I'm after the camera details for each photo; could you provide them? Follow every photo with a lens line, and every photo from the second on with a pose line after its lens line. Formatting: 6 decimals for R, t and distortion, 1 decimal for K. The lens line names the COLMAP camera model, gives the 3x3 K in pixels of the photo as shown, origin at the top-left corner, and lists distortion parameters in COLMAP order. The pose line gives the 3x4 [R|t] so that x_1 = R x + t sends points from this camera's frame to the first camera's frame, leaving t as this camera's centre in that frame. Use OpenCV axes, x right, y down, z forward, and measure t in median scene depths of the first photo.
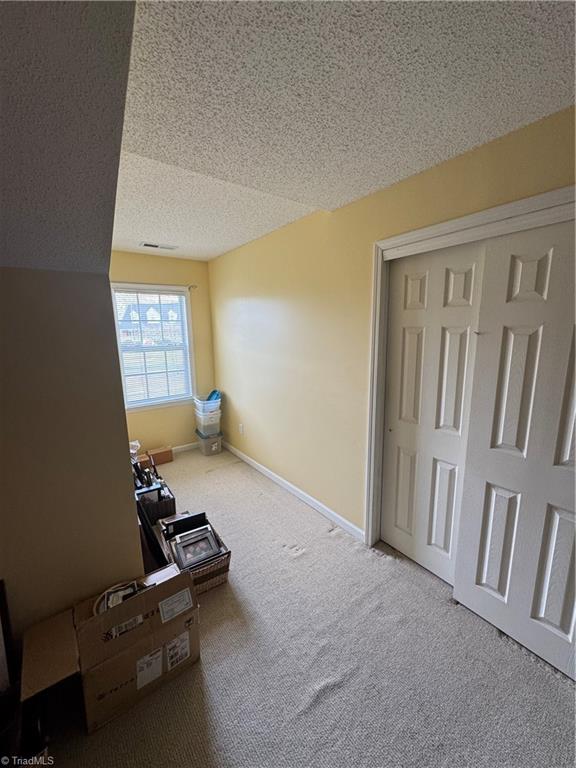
lens RADIAL K [[302.3, 0, 288.0], [0, 302.3, 384.0], [0, 0, 1]] dist [-0.000799, -0.000468]
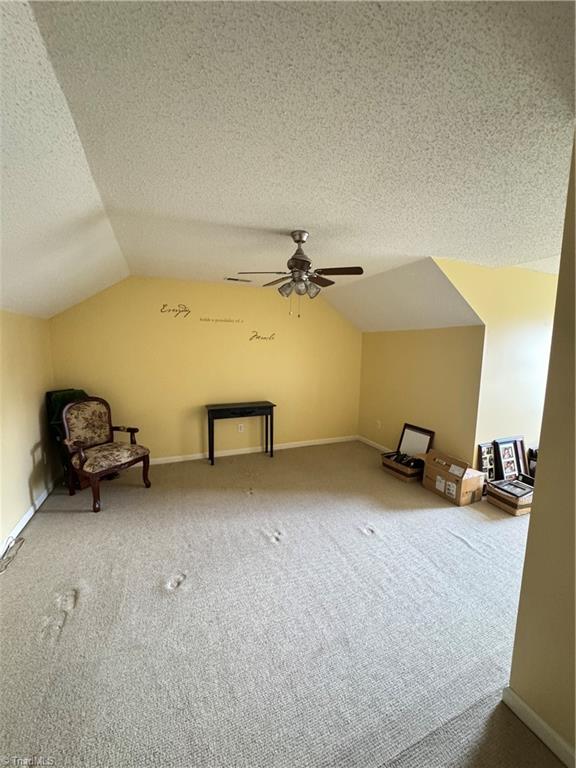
lens RADIAL K [[302.3, 0, 288.0], [0, 302.3, 384.0], [0, 0, 1]] dist [-0.000799, -0.000468]
pose [[-0.227703, 0.133166, -0.964582, 1.988190], [-0.183905, 0.966895, 0.176899, -0.042075], [0.956206, 0.217672, -0.195675, 0.121920]]
